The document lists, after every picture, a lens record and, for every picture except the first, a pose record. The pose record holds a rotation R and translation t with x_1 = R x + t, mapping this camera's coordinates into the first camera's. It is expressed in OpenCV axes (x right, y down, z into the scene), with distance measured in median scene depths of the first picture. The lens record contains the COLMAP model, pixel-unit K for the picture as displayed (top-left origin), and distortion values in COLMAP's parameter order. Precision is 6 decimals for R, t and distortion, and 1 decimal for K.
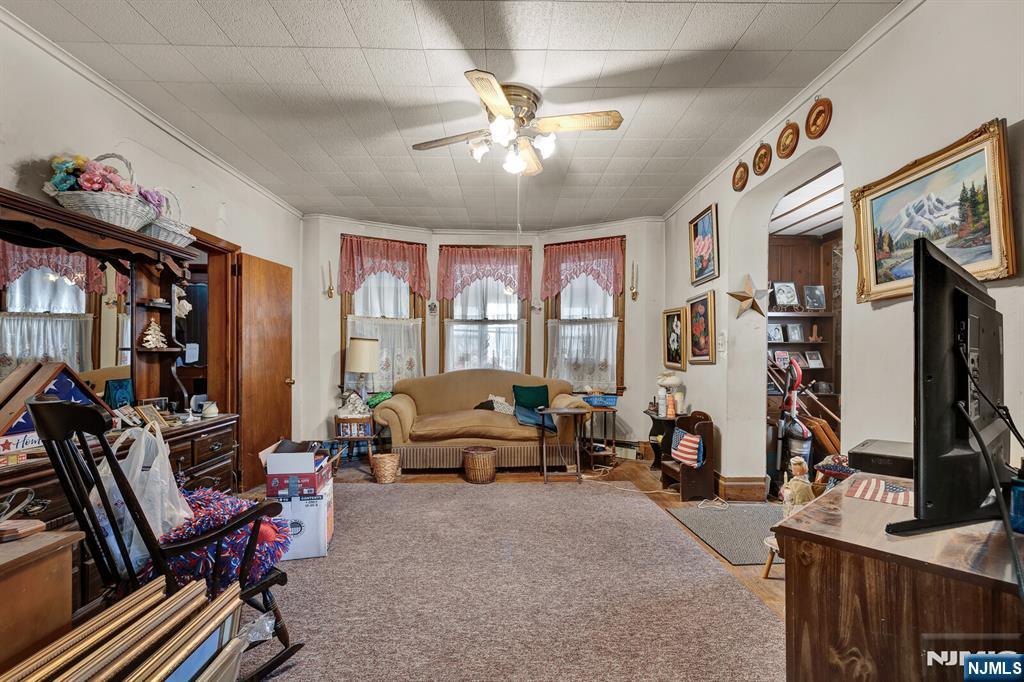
lens RADIAL K [[439.8, 0, 512.0], [0, 439.8, 344.1], [0, 0, 1]] dist [-0.000588, 0.000030]
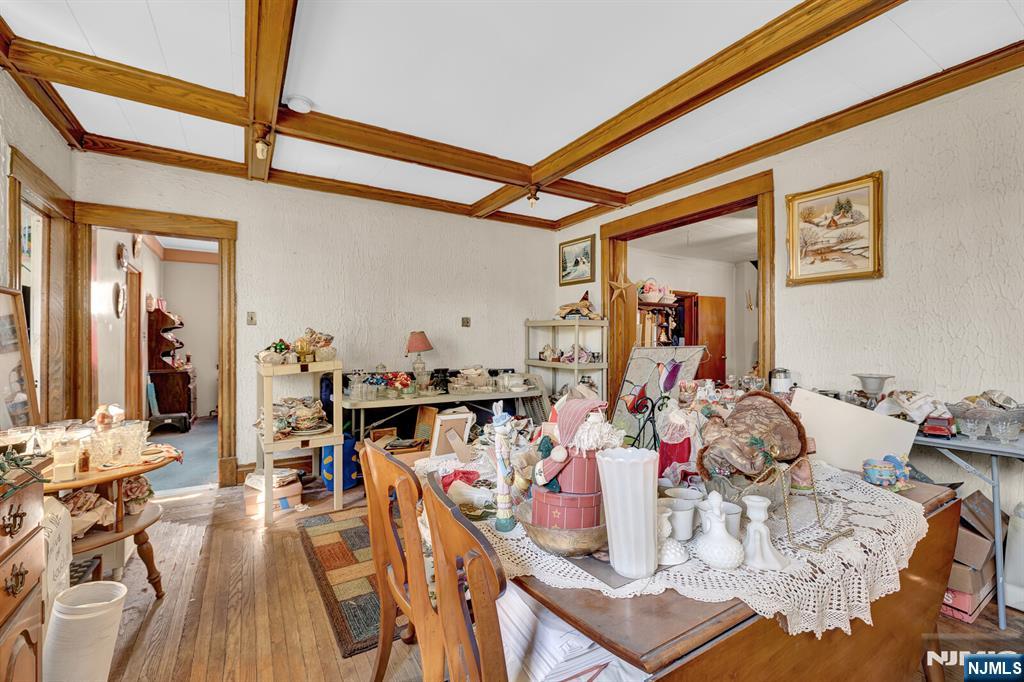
lens RADIAL K [[439.8, 0, 512.9], [0, 439.8, 341.1], [0, 0, 1]] dist [-0.000588, 0.000030]
pose [[0.512597, 0.000192, -0.858629, 1.039439], [0.012616, 0.999890, 0.007756, -0.022445], [0.858537, -0.014808, 0.512538, -1.189737]]
